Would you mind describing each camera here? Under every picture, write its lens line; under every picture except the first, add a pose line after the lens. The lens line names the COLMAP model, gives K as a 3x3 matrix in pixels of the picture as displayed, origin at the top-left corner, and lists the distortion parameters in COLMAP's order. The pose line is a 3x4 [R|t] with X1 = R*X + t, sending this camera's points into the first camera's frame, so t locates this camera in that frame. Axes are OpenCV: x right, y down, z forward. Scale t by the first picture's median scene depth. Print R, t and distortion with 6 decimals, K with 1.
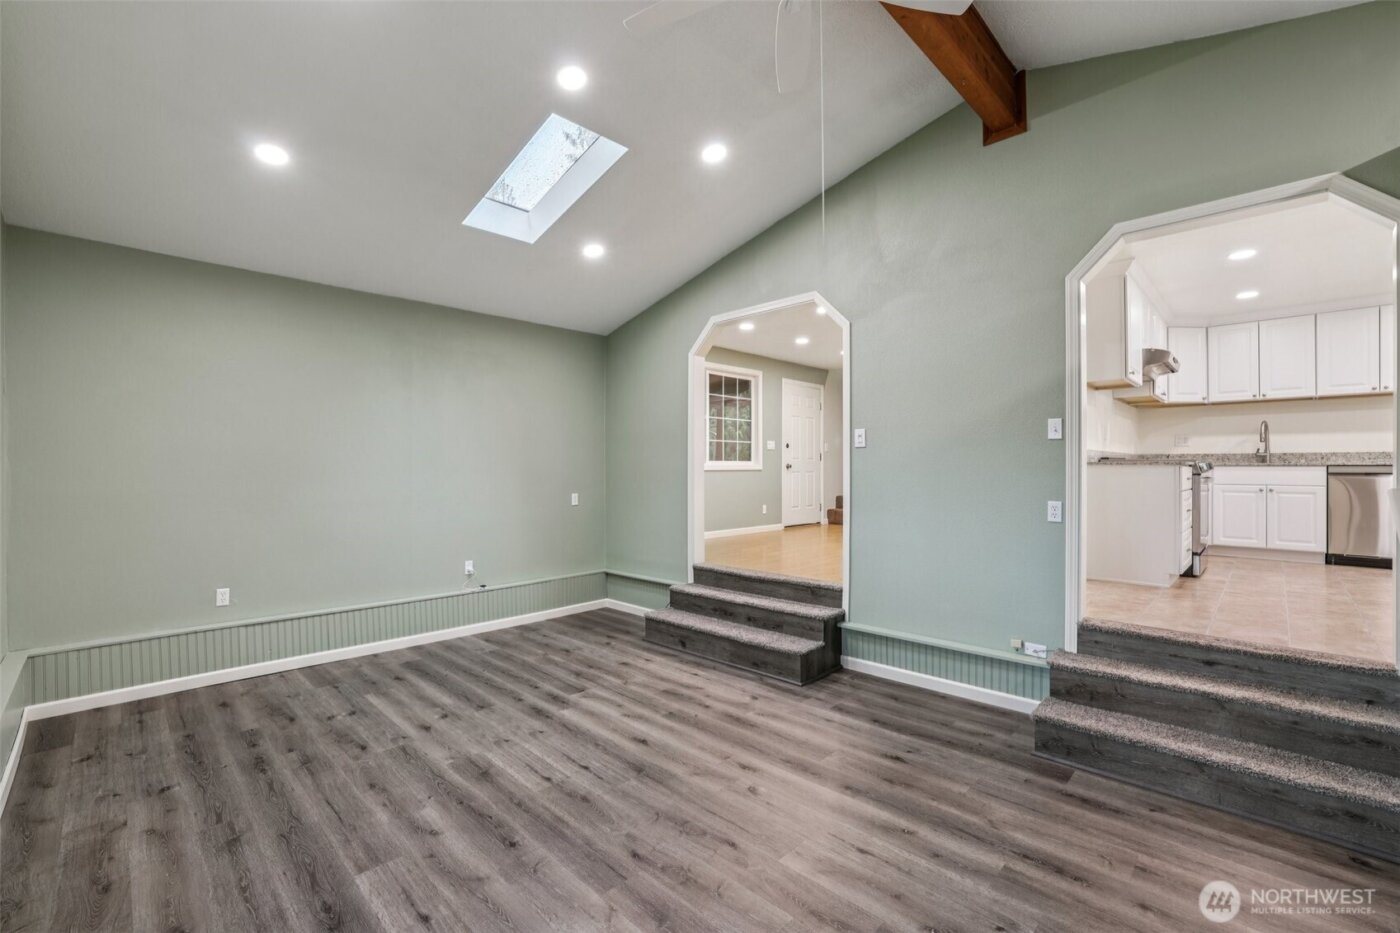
lens RADIAL K [[605.2, 0, 695.1], [0, 605.2, 469.3], [0, 0, 1]] dist [-0.029302, 0.006231]
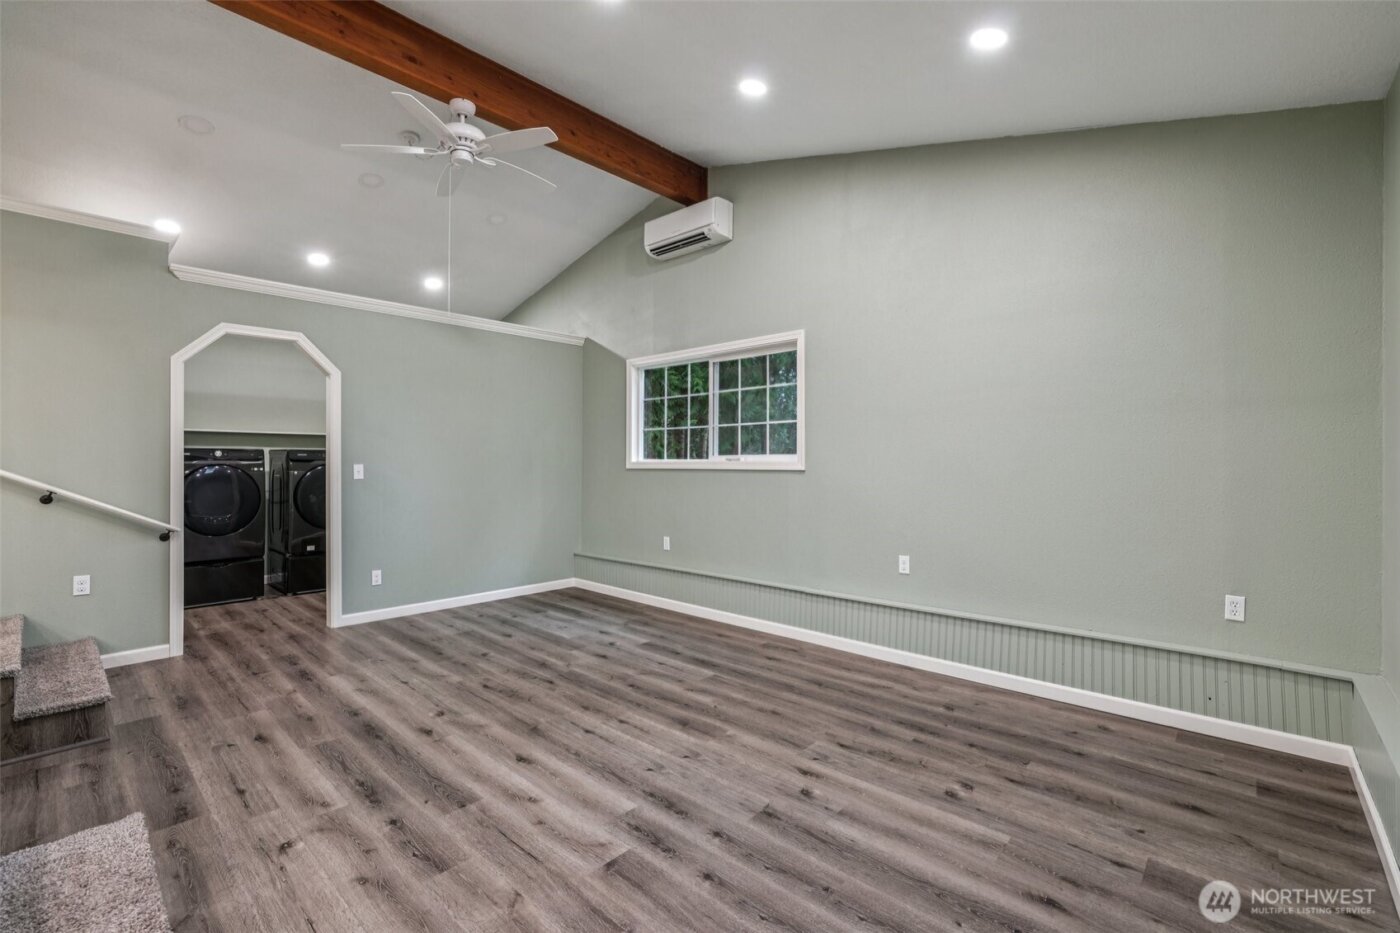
lens RADIAL K [[605.2, 0, 697.8], [0, 605.2, 464.3], [0, 0, 1]] dist [-0.029302, 0.006231]
pose [[-0.998908, 0.002395, -0.046668, -0.281631], [0.002077, 0.999974, 0.006866, 0.039328], [0.046683, 0.006761, -0.998887, 1.767428]]
